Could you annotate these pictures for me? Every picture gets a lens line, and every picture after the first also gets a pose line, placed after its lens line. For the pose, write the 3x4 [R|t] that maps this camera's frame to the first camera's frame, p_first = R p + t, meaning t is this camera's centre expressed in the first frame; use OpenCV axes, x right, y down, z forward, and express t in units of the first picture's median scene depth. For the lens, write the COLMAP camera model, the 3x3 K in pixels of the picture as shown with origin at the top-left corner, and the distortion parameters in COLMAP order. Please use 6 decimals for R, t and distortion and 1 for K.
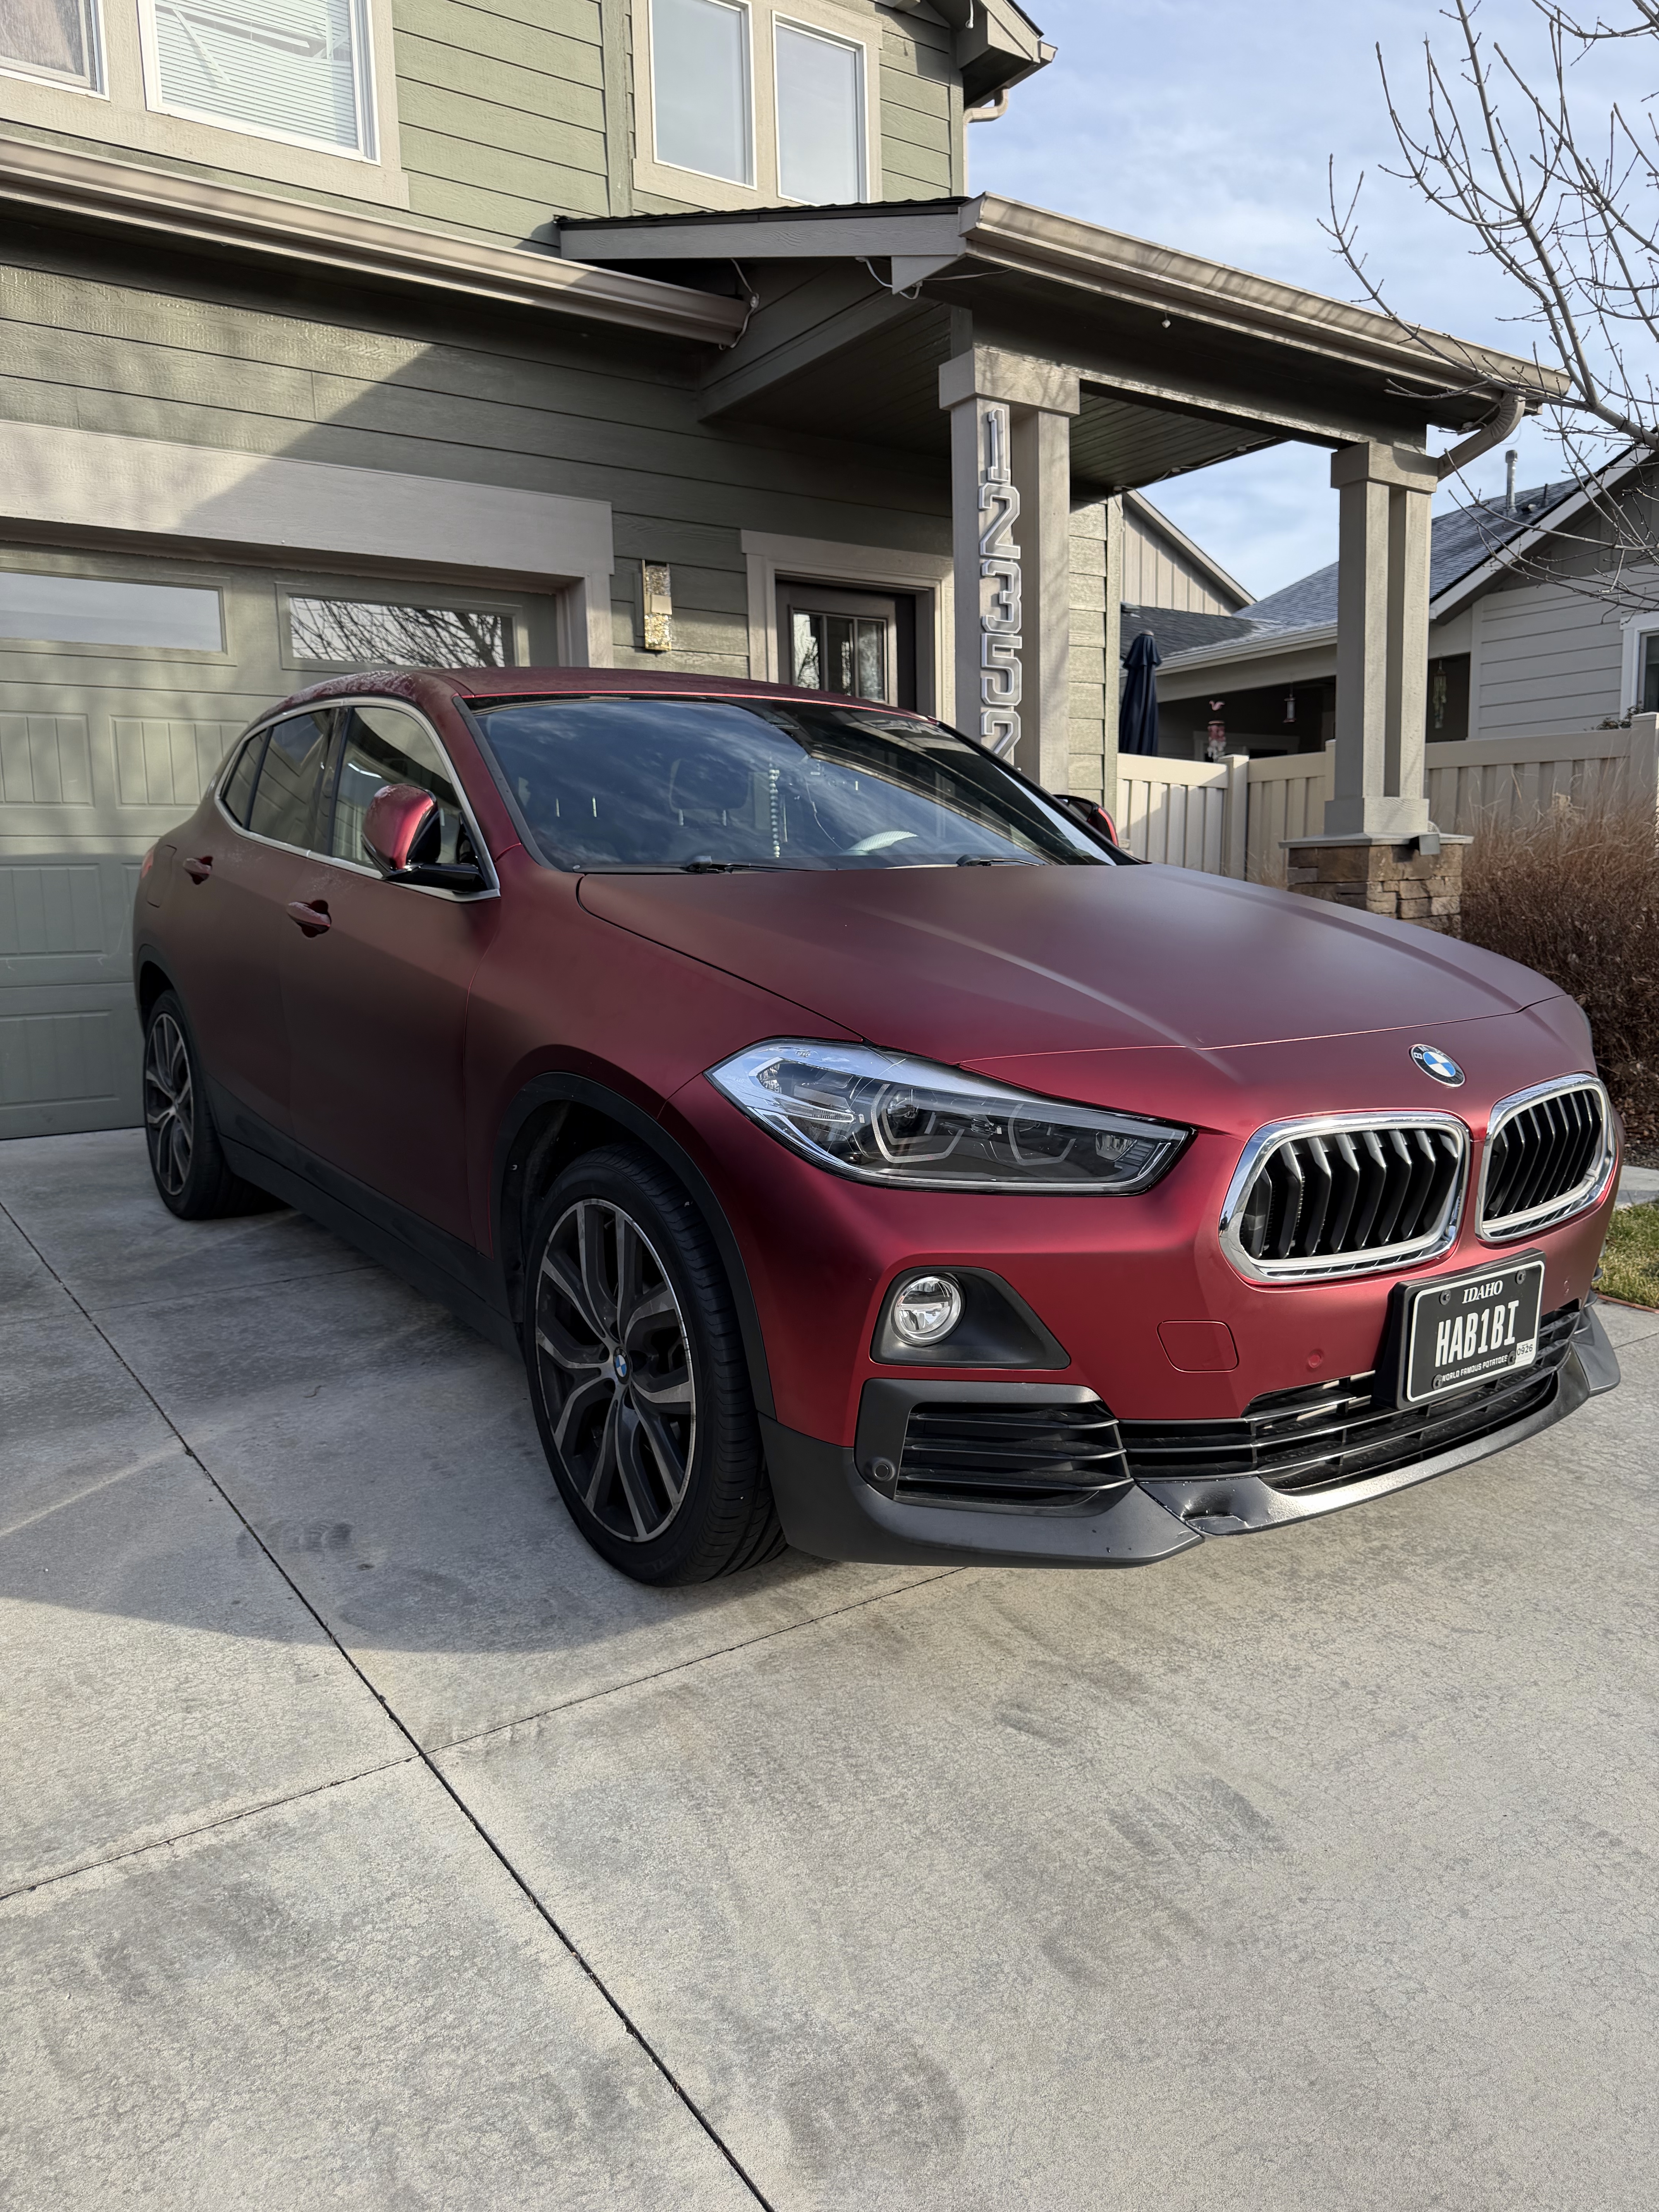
lens RADIAL K [[1554.4, 0, 816.3], [0, 1554.4, 1116.5], [0, 0, 1]] dist [0.032137, -0.033379]
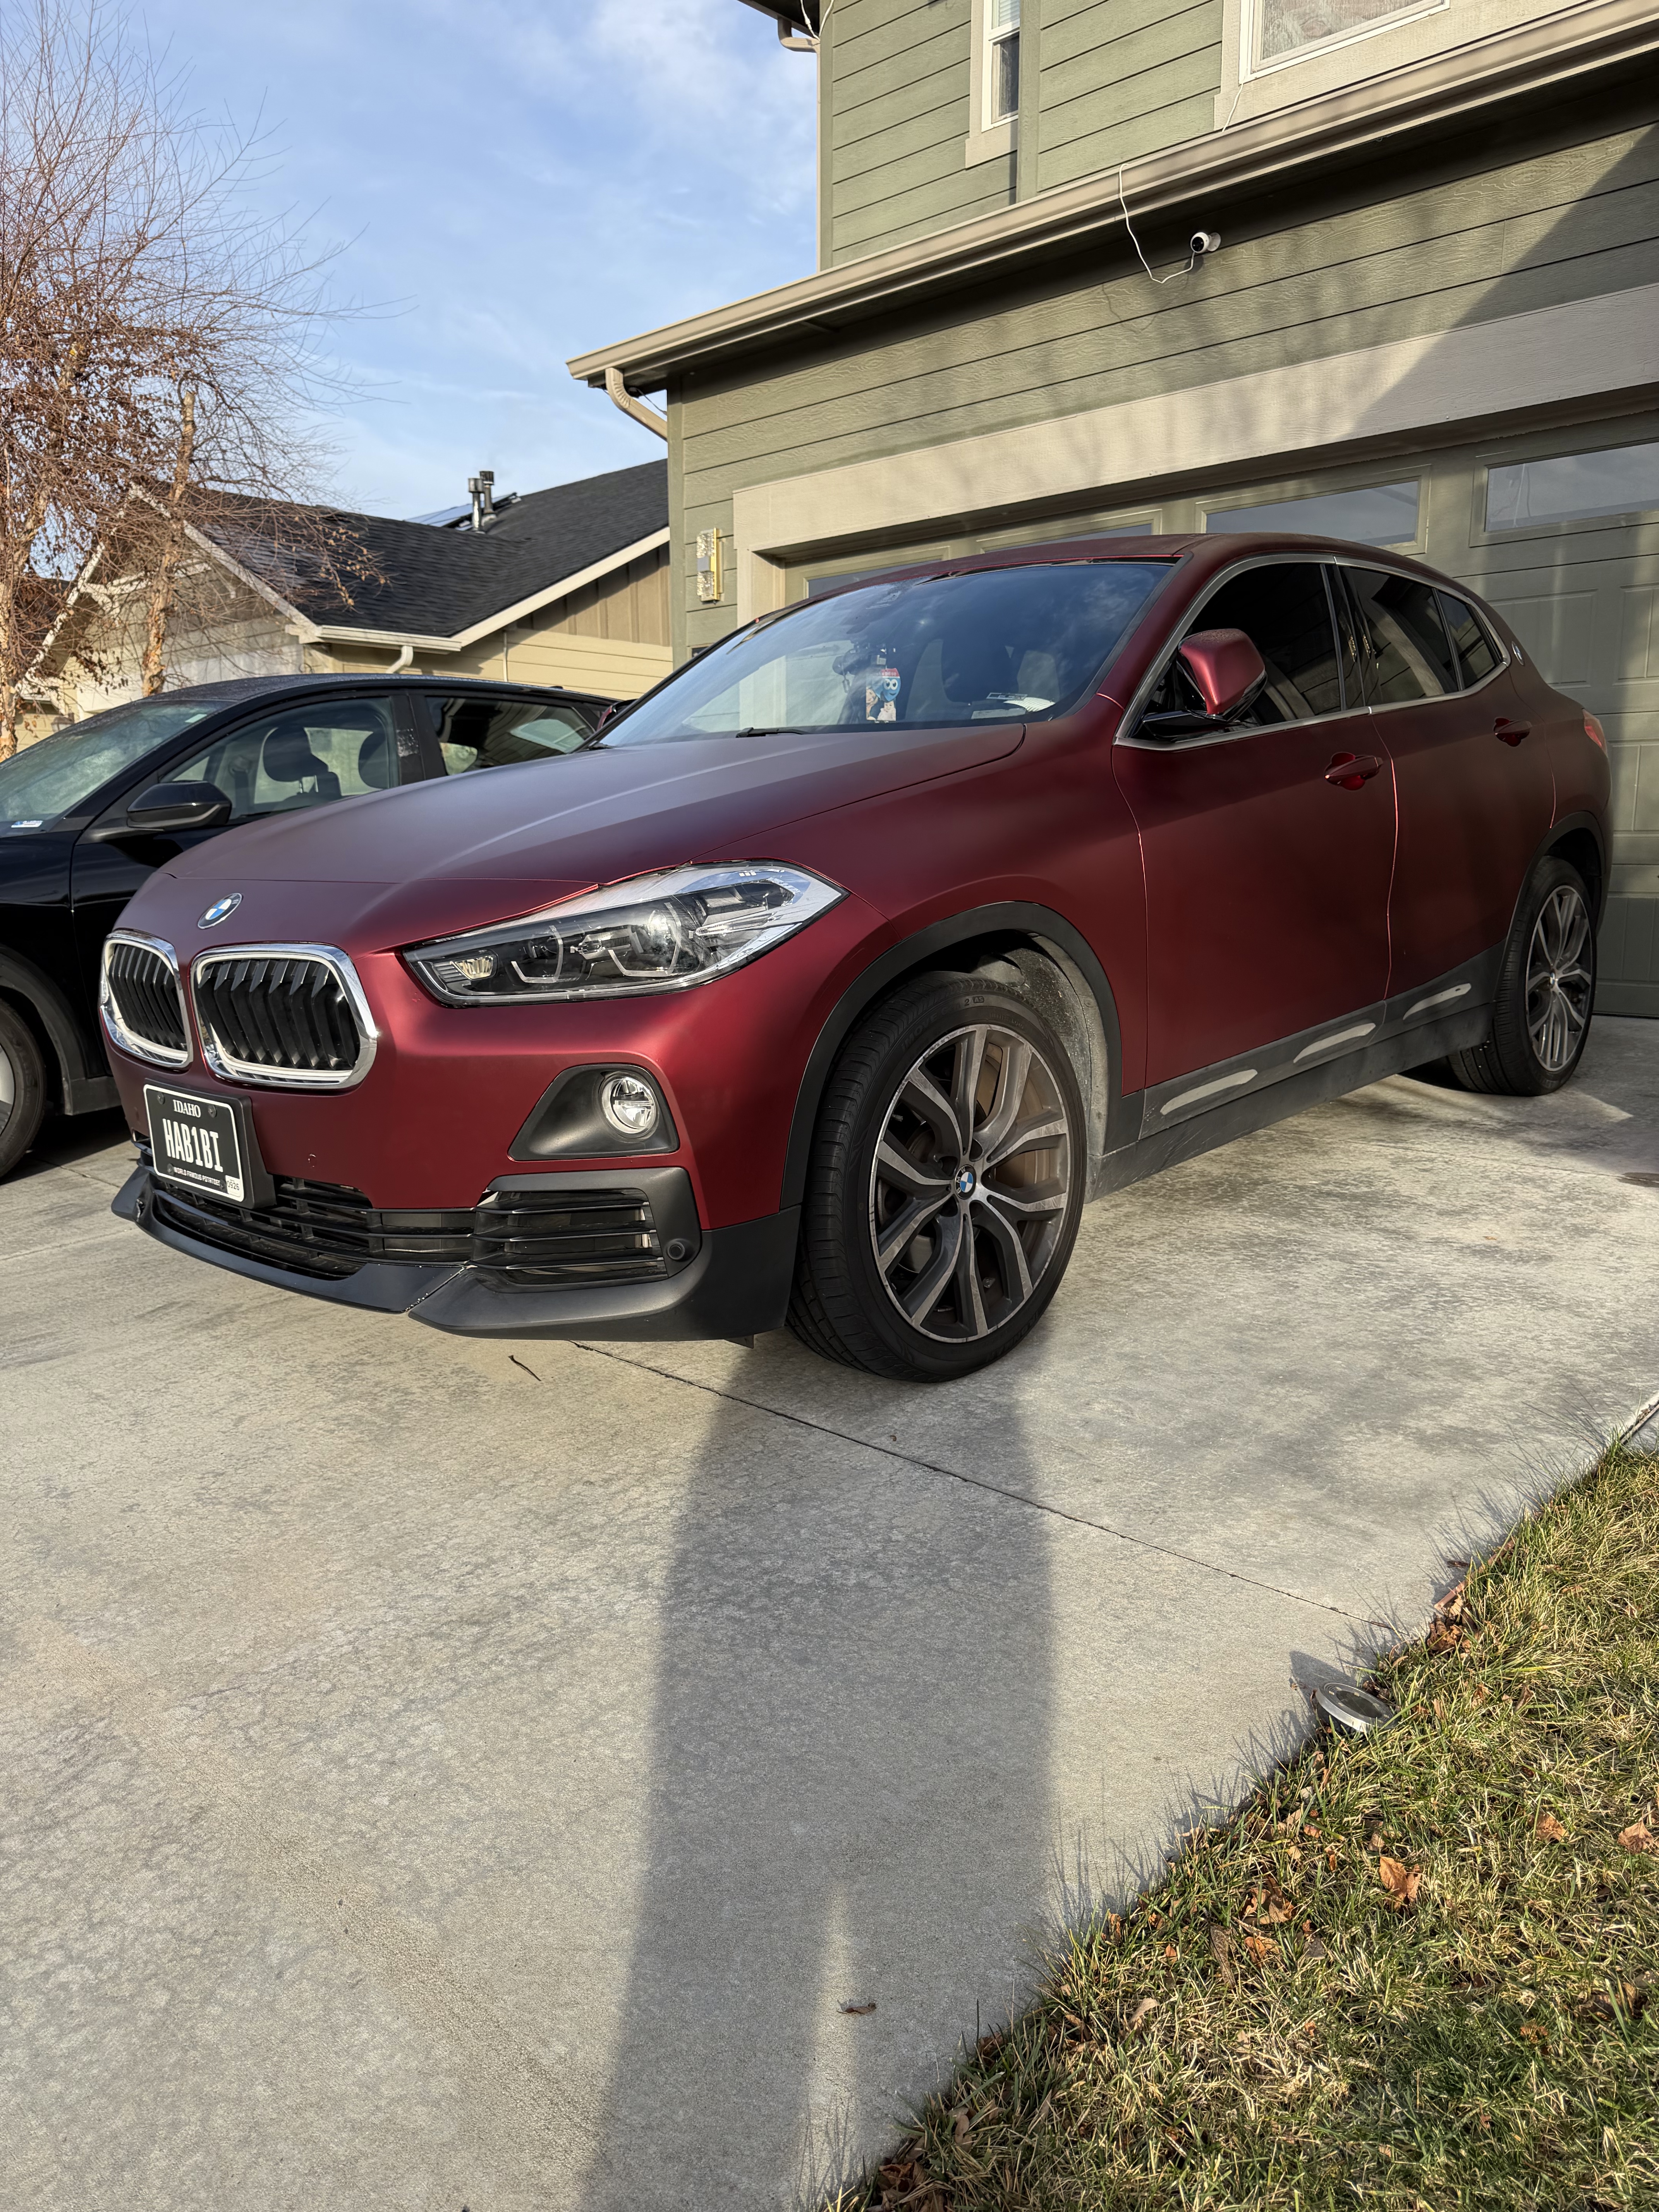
lens RADIAL K [[1577.9, 0, 849.4], [0, 1577.9, 1099.9], [0, 0, 1]] dist [0.028362, -0.019923]
pose [[0.212214, 0.186168, -0.959326, 0.662856], [-0.139064, 0.977448, 0.158922, -0.059360], [0.967278, 0.099682, 0.233317, 0.481599]]
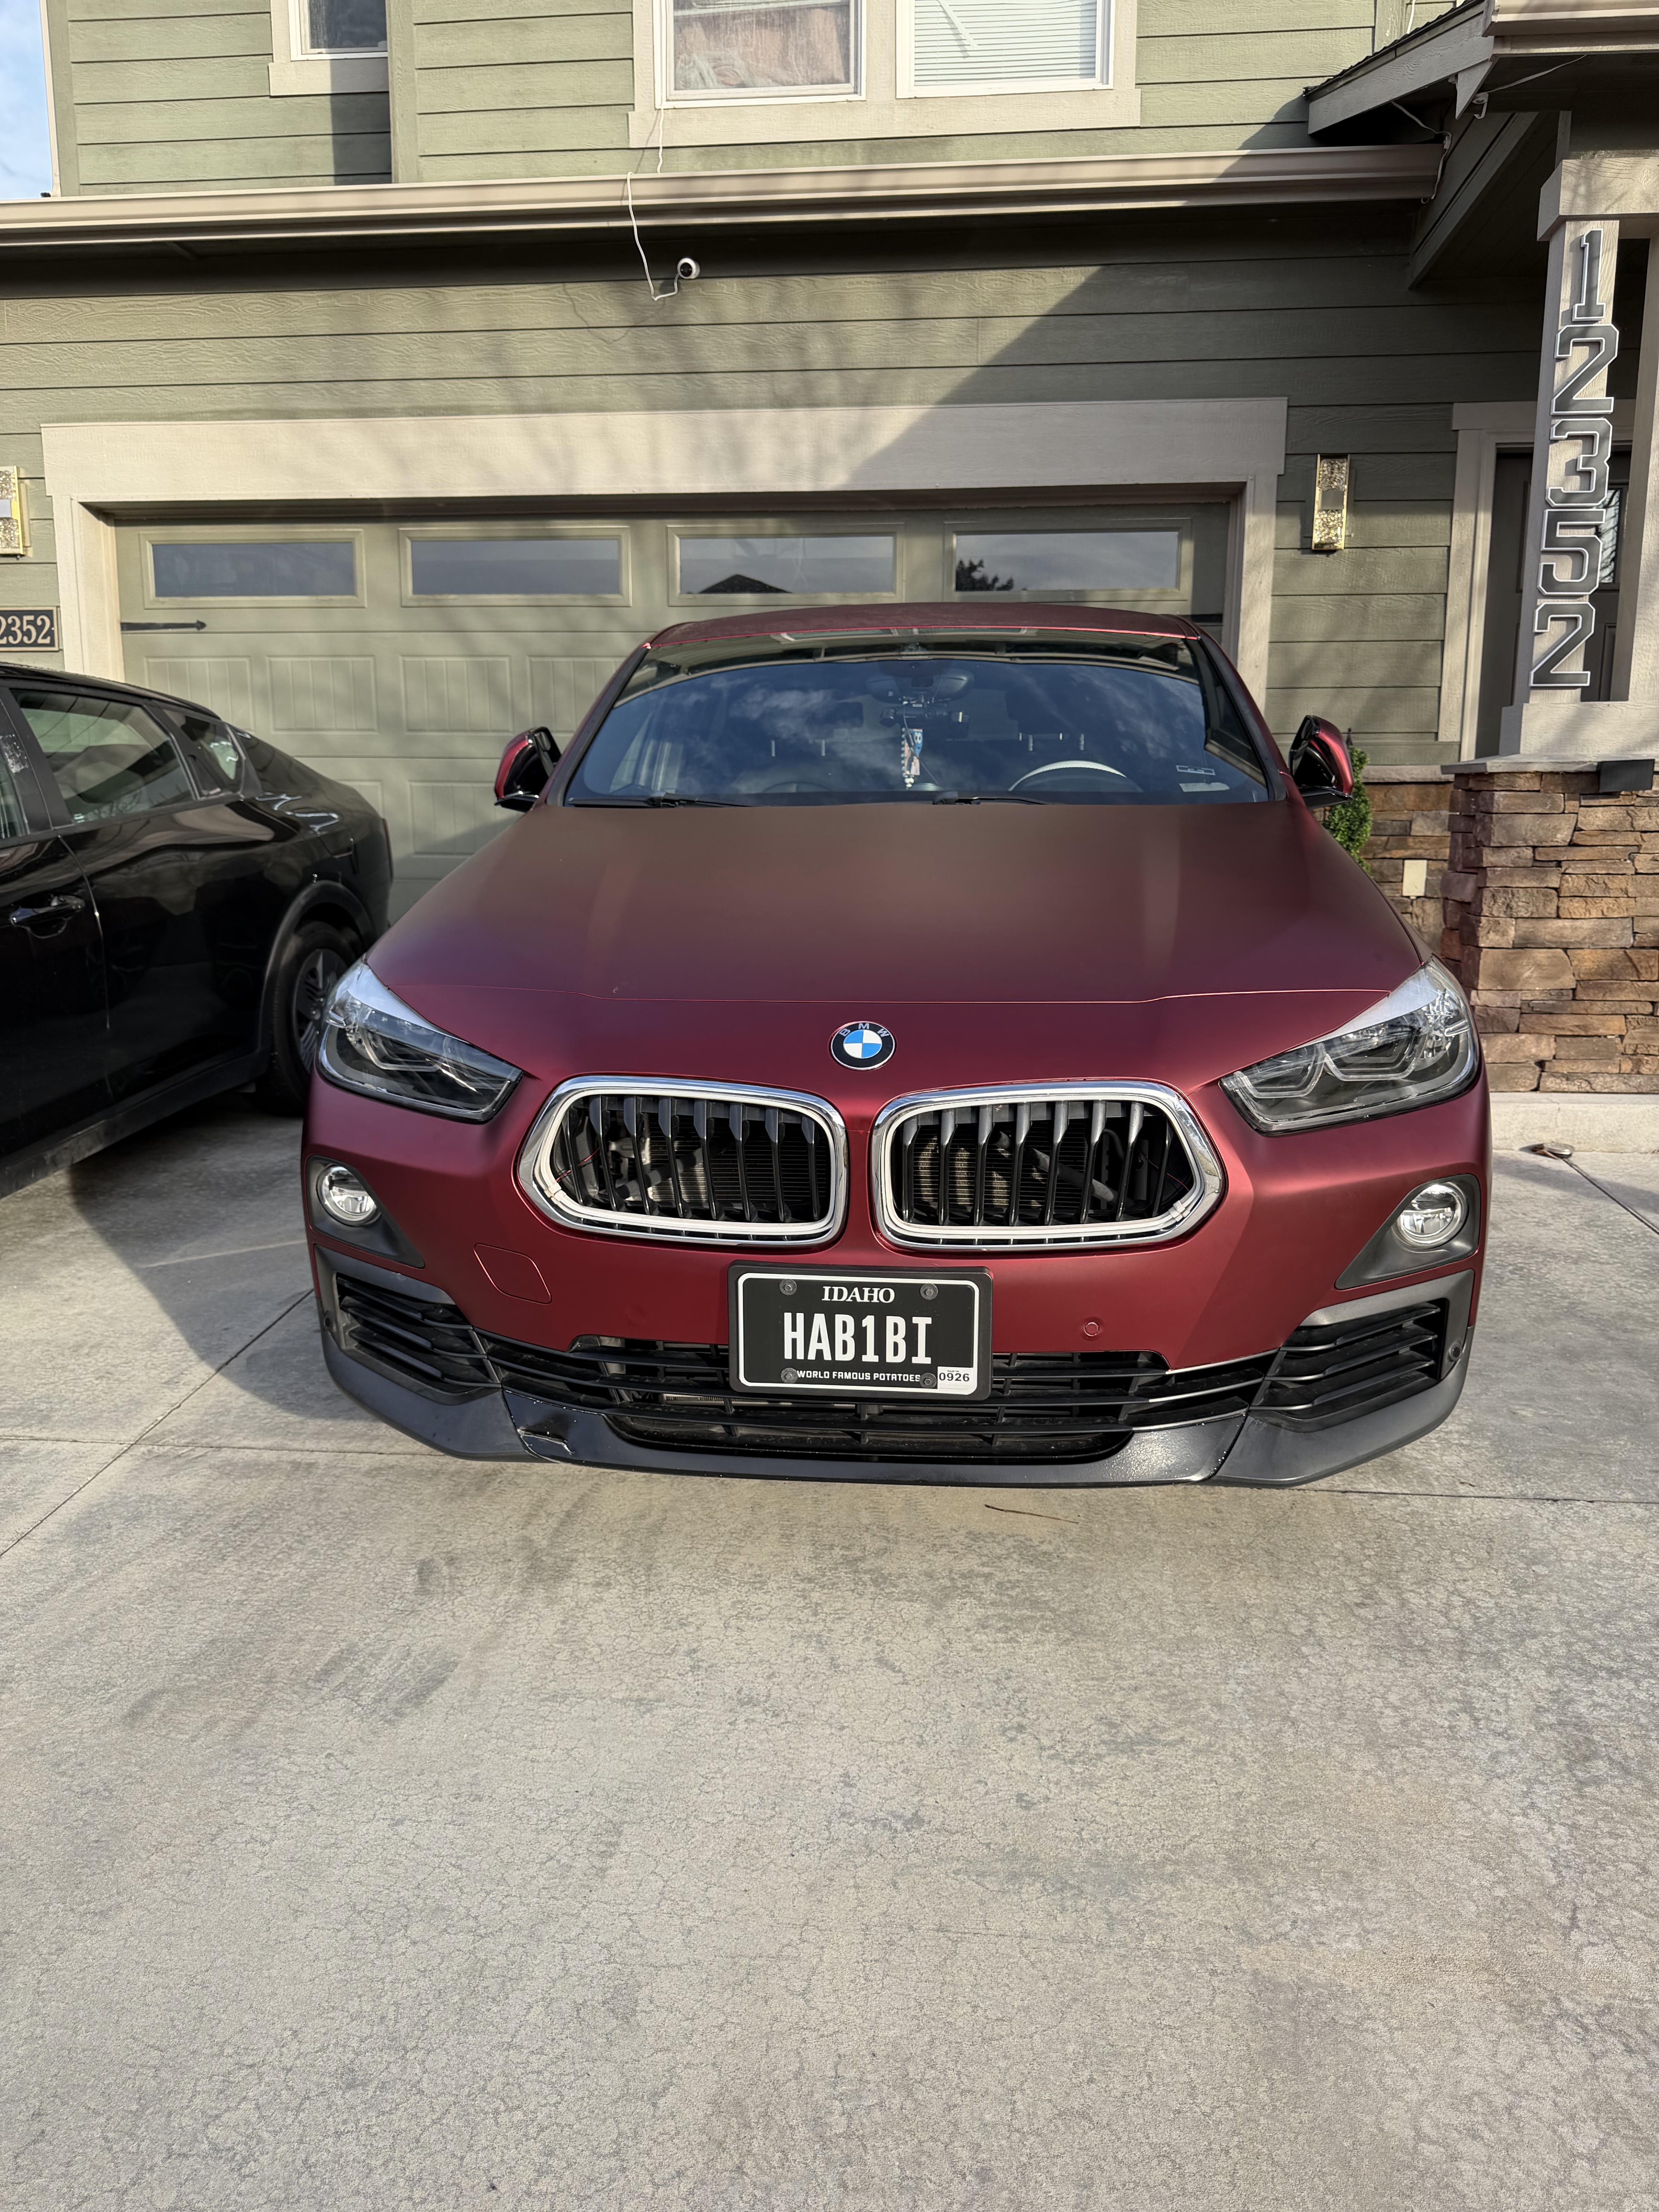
lens RADIAL K [[1577.9, 0, 849.4], [0, 1577.9, 1099.9], [0, 0, 1]] dist [0.028362, -0.019923]
pose [[0.766167, 0.140599, -0.627073, 0.394879], [-0.111951, 0.990054, 0.085201, -0.031158], [0.632815, 0.004923, 0.774287, 0.114279]]
